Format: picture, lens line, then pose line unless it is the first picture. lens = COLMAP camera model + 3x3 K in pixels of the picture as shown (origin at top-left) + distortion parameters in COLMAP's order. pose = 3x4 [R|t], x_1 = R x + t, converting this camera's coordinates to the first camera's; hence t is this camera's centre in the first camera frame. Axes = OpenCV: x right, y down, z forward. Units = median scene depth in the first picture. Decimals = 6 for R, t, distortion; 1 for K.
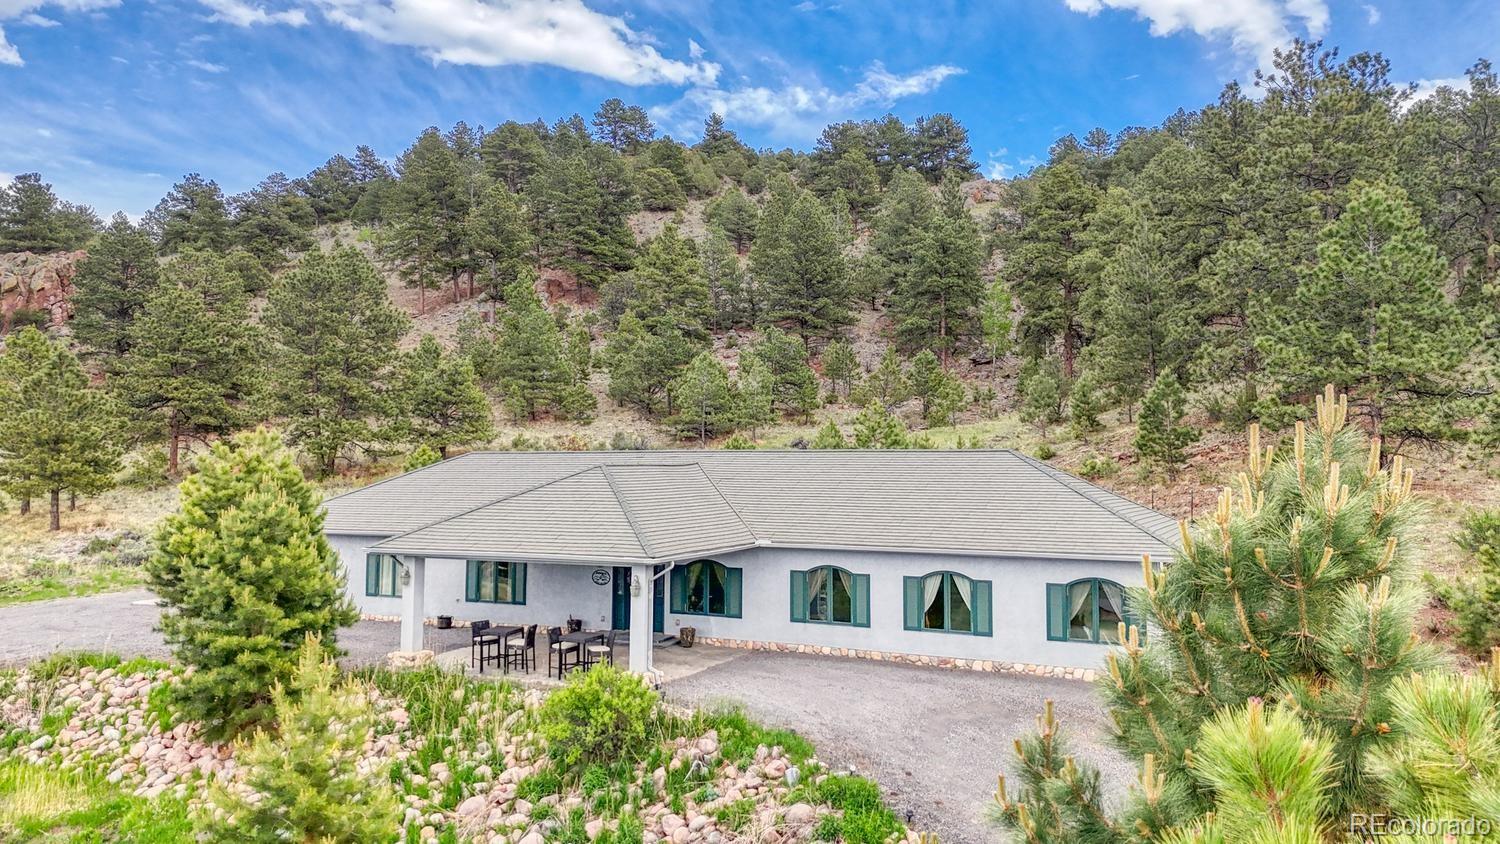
lens RADIAL K [[1108.5, 0, 750.0], [0, 1108.5, 422.0], [0, 0, 1]] dist [0.085613, -0.075676]
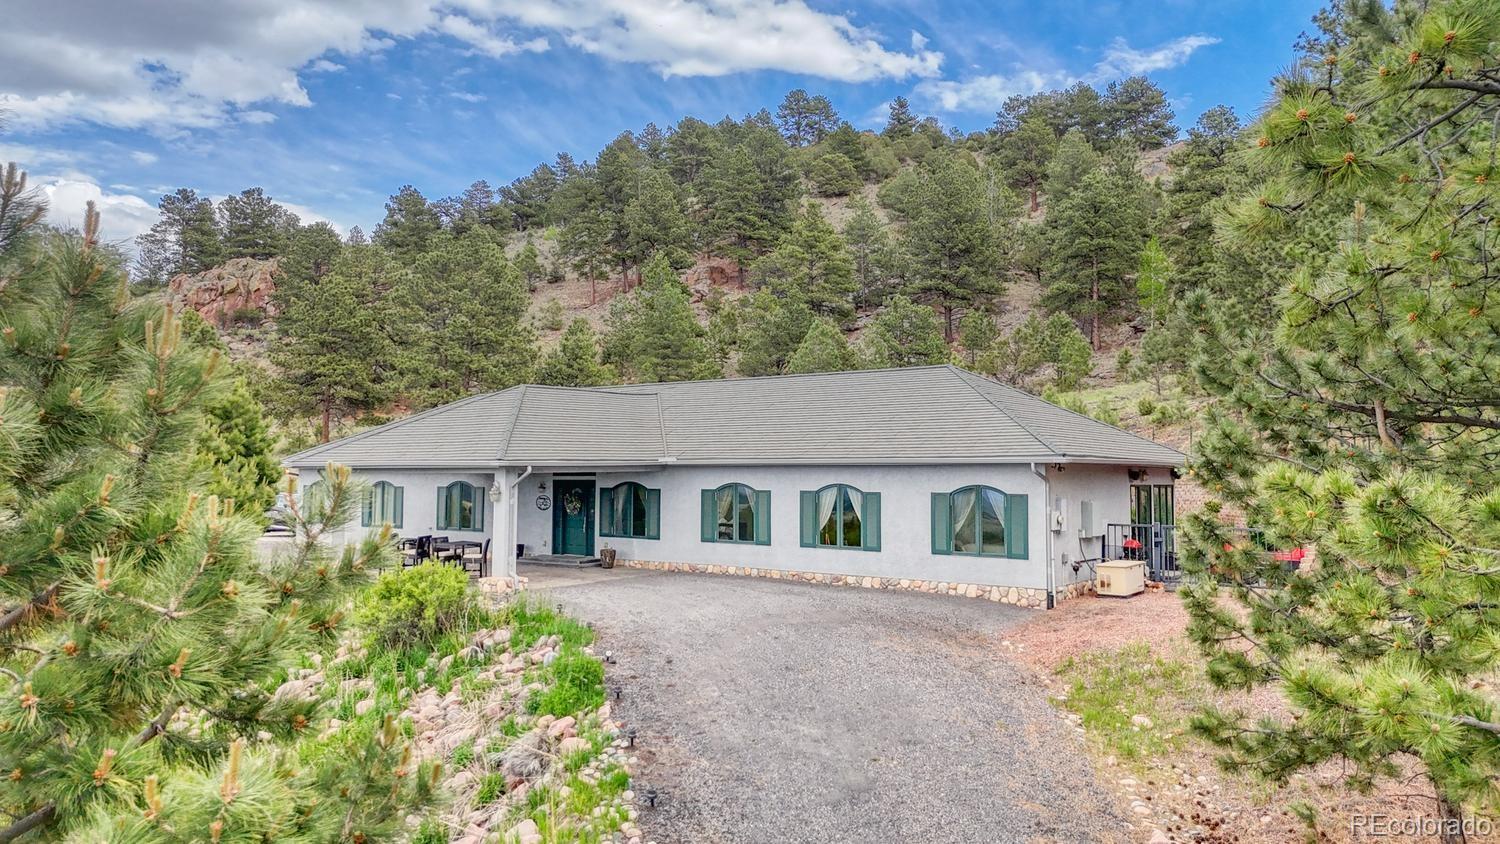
lens RADIAL K [[1104.2, 0, 750.0], [0, 1104.2, 422.0], [0, 0, 1]] dist [0.132625, -0.204872]
pose [[0.978875, -0.012355, -0.204086, 0.080608], [0.012377, 0.999923, -0.001170, 0.022139], [0.204085, -0.001380, 0.978952, 0.016701]]
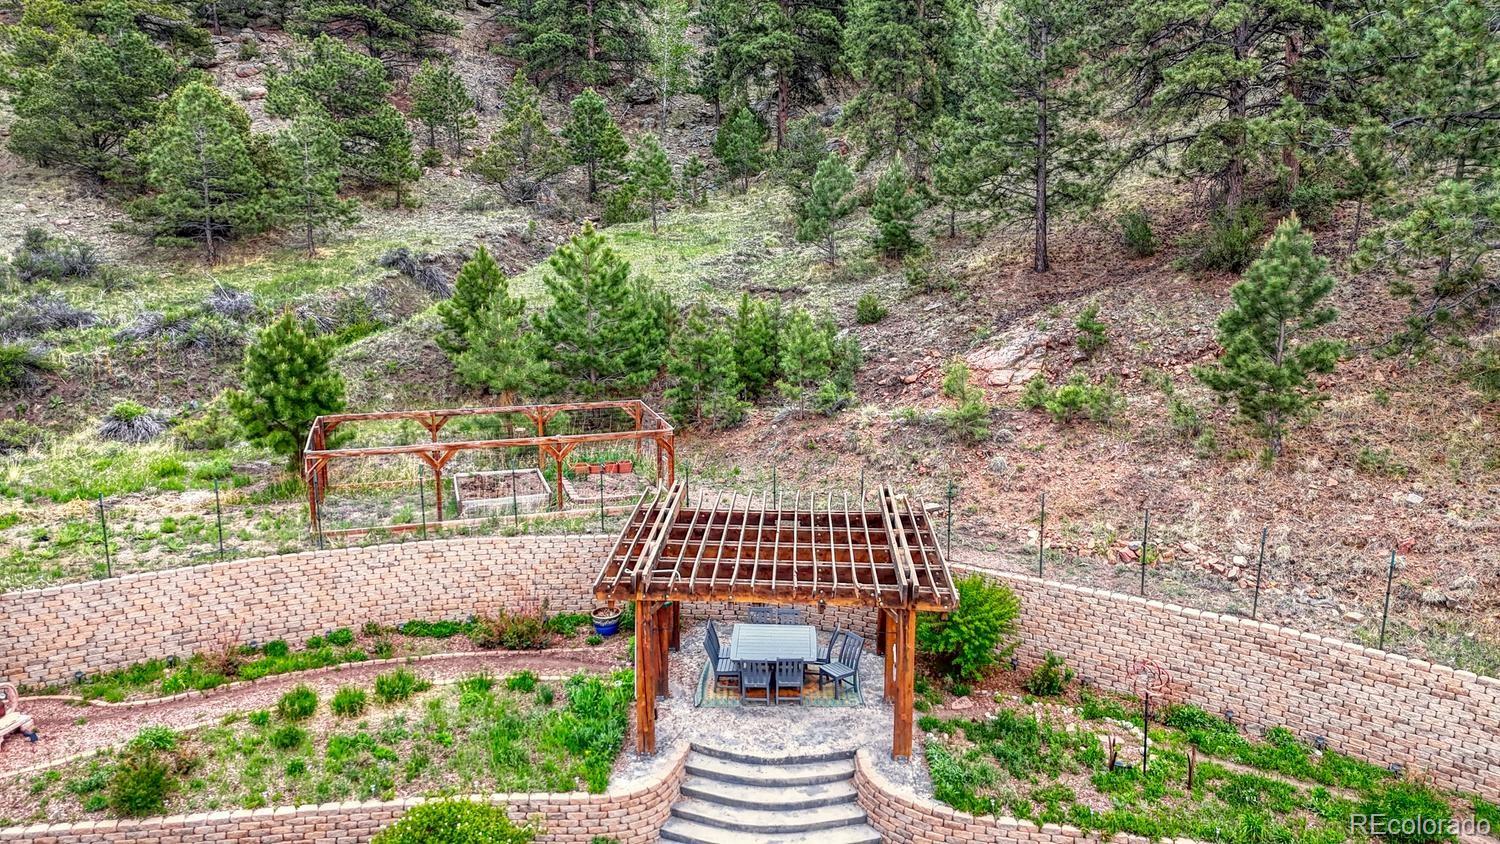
lens RADIAL K [[1108.5, 0, 750.0], [0, 1108.5, 422.0], [0, 0, 1]] dist [0.085613, -0.075676]
pose [[0.927188, -0.080039, 0.365945, -0.004525], [-0.014979, 0.968203, 0.249718, -0.035886], [-0.374297, -0.237017, 0.896507, 0.300944]]
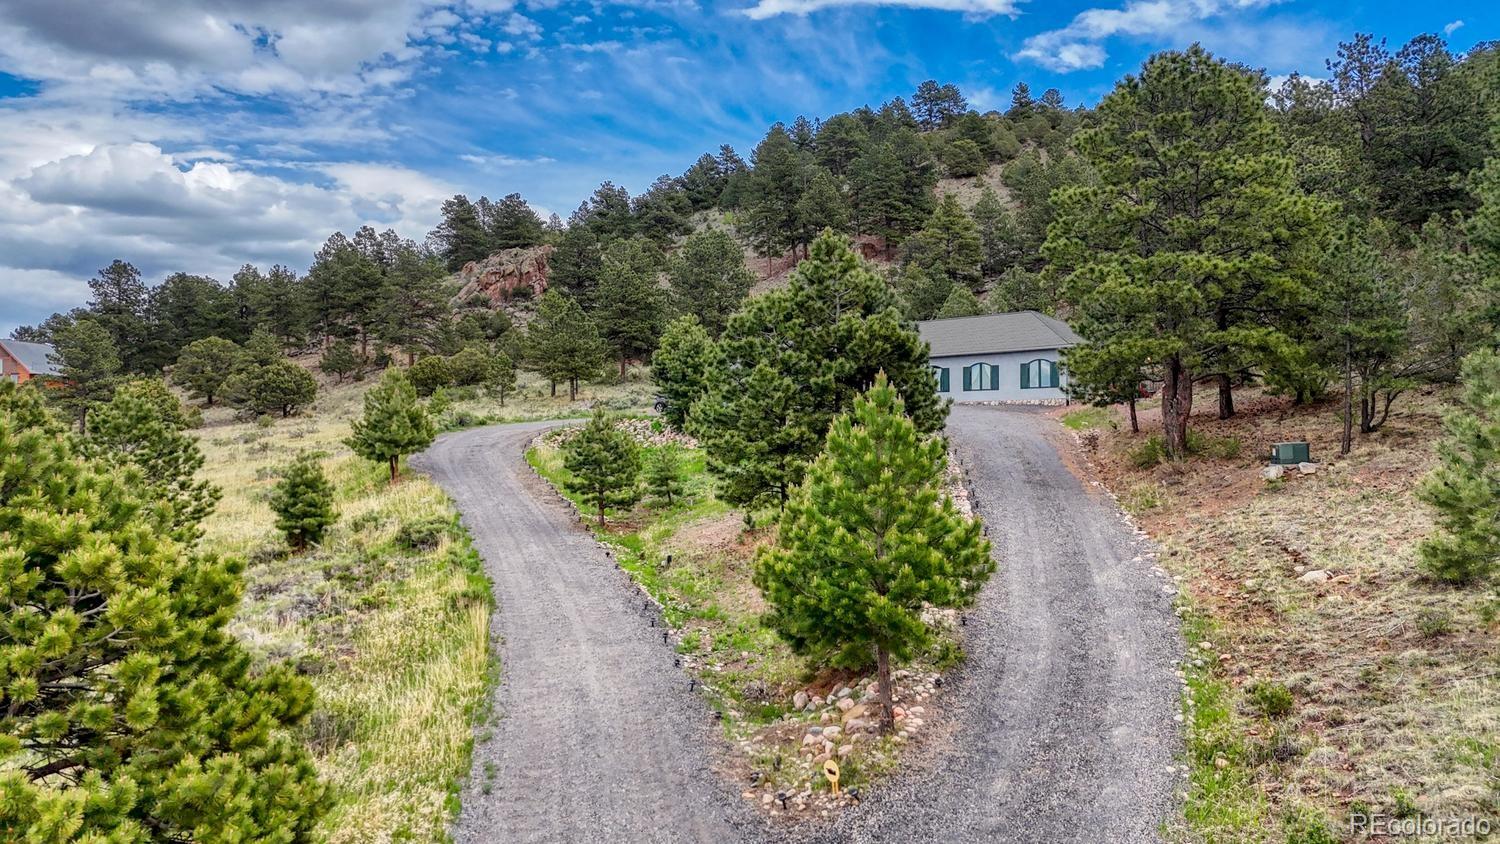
lens RADIAL K [[1104.2, 0, 750.0], [0, 1104.2, 422.0], [0, 0, 1]] dist [0.132625, -0.204872]
pose [[0.950673, -0.013560, -0.309897, 0.115499], [0.023624, 0.999308, 0.028747, 0.049056], [0.309293, -0.034650, 0.950335, -0.339470]]
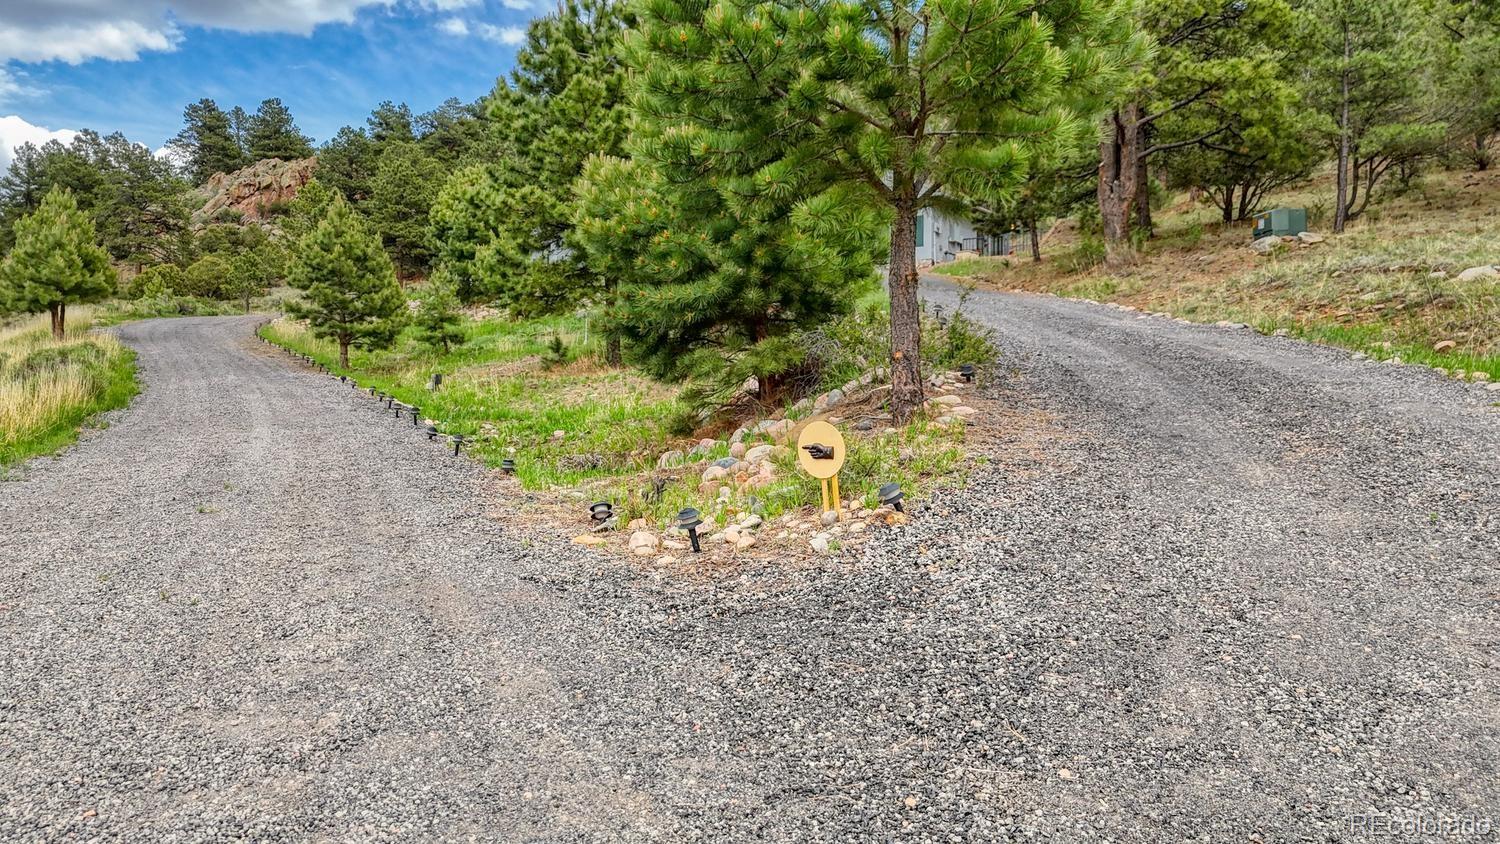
lens RADIAL K [[1108.5, 0, 750.0], [0, 1108.5, 422.0], [0, 0, 1]] dist [0.085613, -0.075676]
pose [[0.990552, -0.009803, -0.136785, 0.080155], [0.017533, 0.998309, 0.055422, 0.099754], [0.136010, -0.057297, 0.989049, -0.242037]]
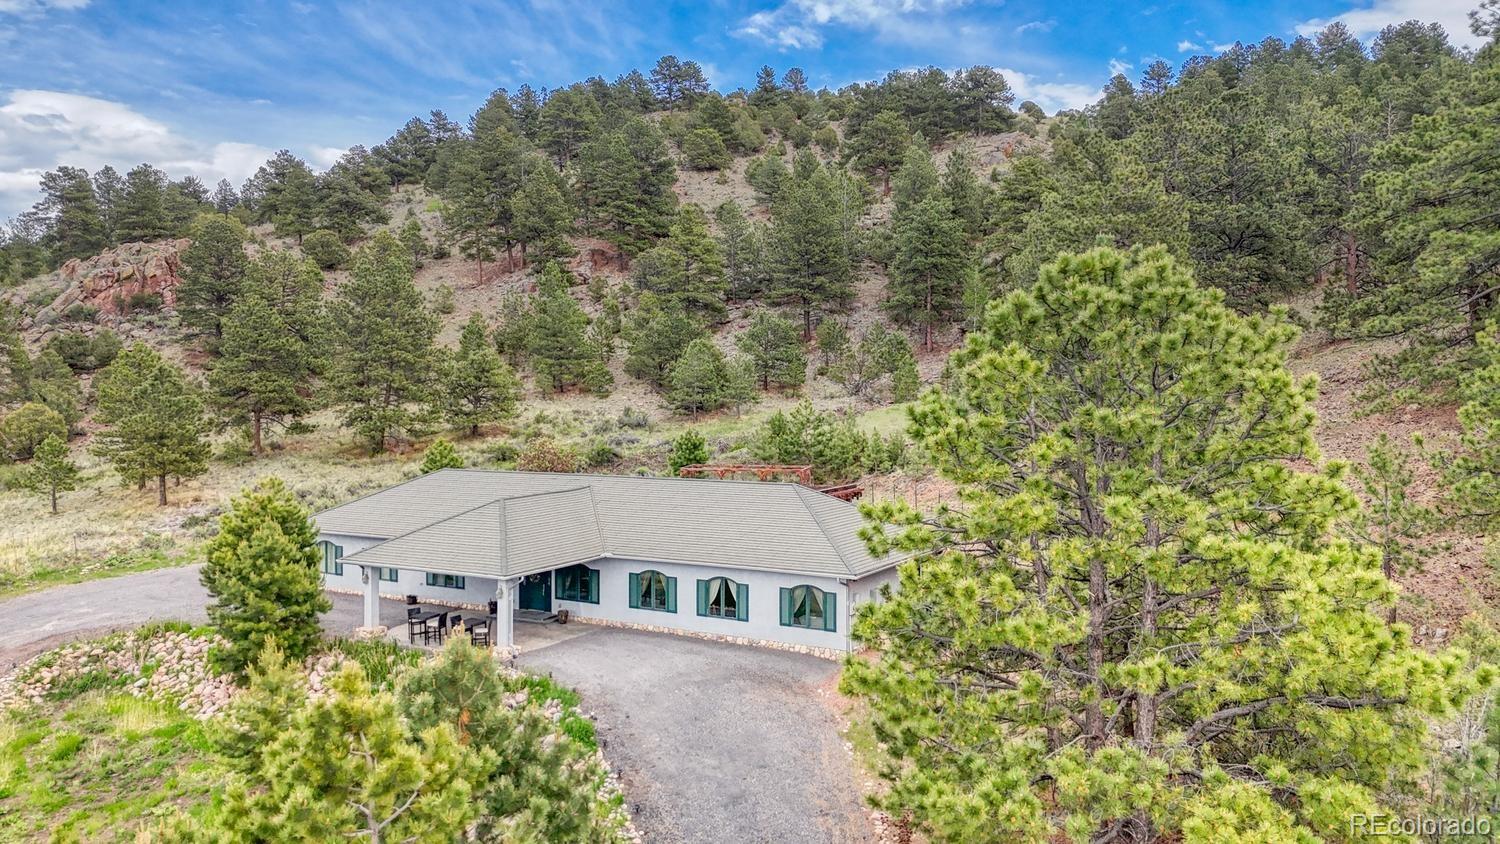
lens RADIAL K [[1108.5, 0, 750.0], [0, 1108.5, 422.0], [0, 0, 1]] dist [0.085613, -0.075676]
pose [[0.996135, -0.005220, -0.087678, 0.093600], [0.011519, 0.997375, 0.071485, -0.047557], [0.087075, -0.072219, 0.993581, -0.119562]]
